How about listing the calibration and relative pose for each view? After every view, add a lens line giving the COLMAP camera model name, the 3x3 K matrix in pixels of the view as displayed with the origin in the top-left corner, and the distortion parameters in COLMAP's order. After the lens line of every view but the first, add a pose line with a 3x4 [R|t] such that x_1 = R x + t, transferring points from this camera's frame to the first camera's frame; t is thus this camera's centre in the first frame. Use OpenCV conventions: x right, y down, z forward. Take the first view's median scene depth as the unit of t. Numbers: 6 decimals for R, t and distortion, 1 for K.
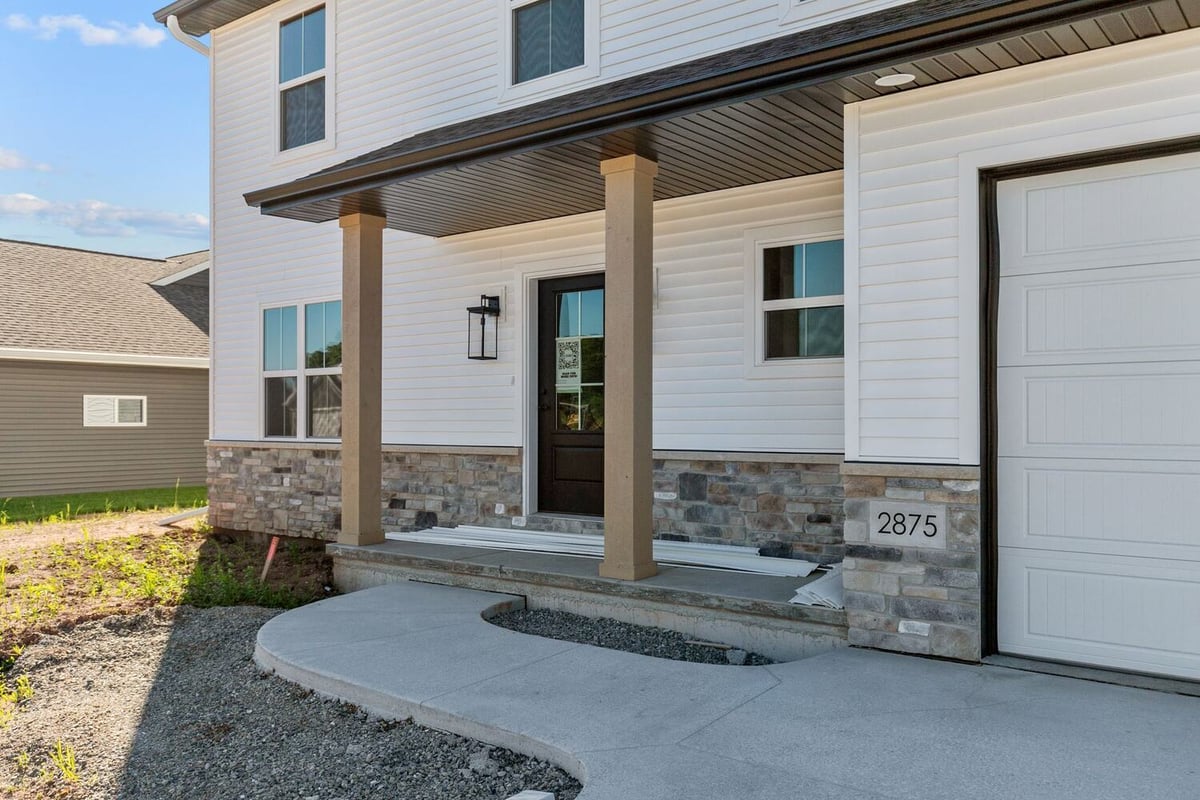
lens RADIAL K [[988.9, 0, 600.0], [0, 988.9, 400.0], [0, 0, 1]] dist [0.008110, 0.002315]
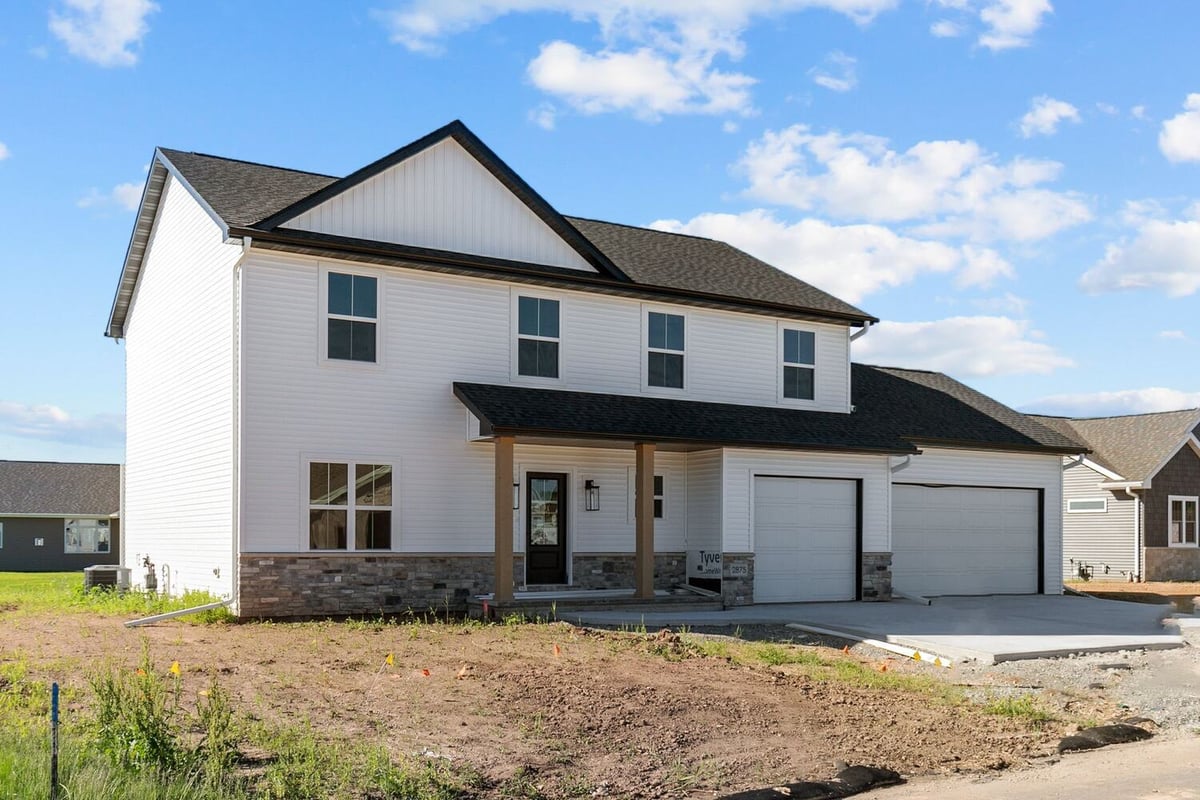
lens RADIAL K [[1439.2, 0, 600.0], [0, 1439.2, 400.0], [0, 0, 1]] dist [-0.013372, 0.001408]
pose [[0.320849, 0.095190, 0.942335, -2.833676], [-0.023877, 0.995433, -0.092424, 0.004169], [-0.946829, 0.007153, 0.321656, -0.119079]]
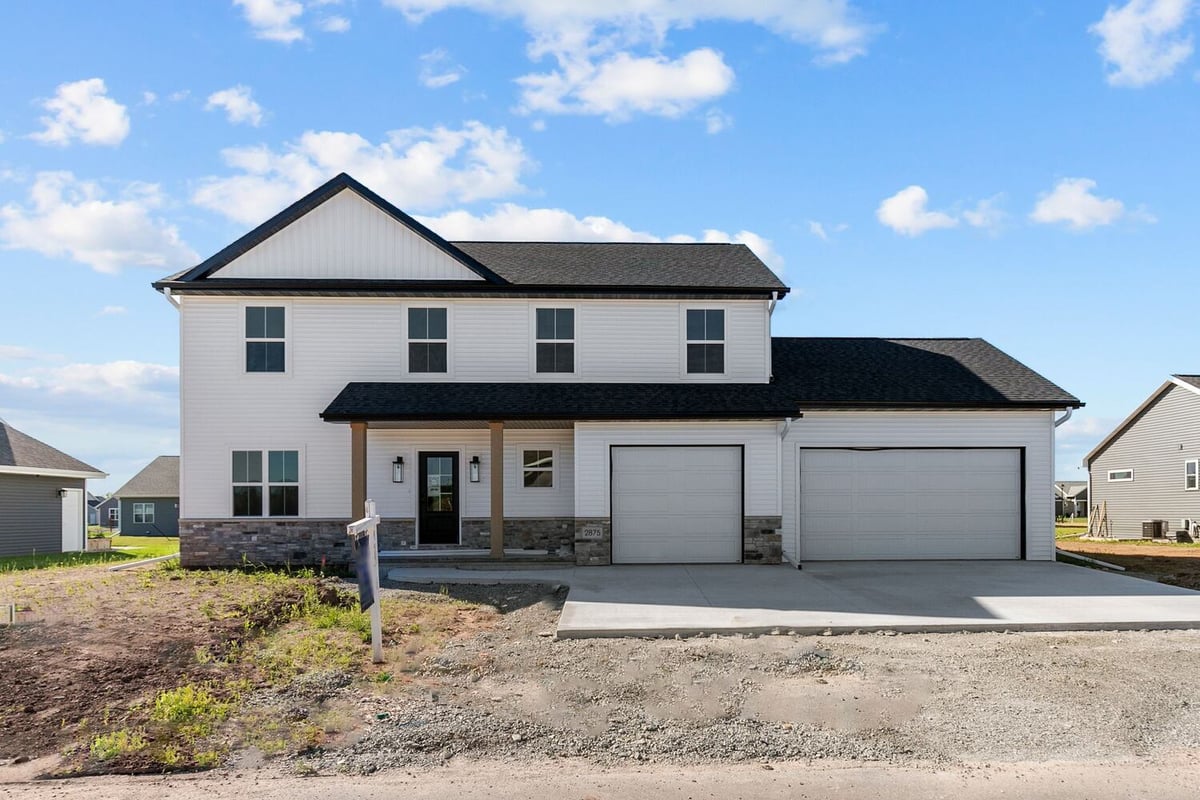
lens RADIAL K [[992.6, 0, 599.0], [0, 992.6, 436.0], [0, 0, 1]] dist [0.003209, 0.000666]
pose [[0.790371, 0.042631, 0.611143, -1.237454], [-0.008808, 0.998264, -0.058243, -0.016885], [-0.612565, 0.040651, 0.789374, -1.266776]]
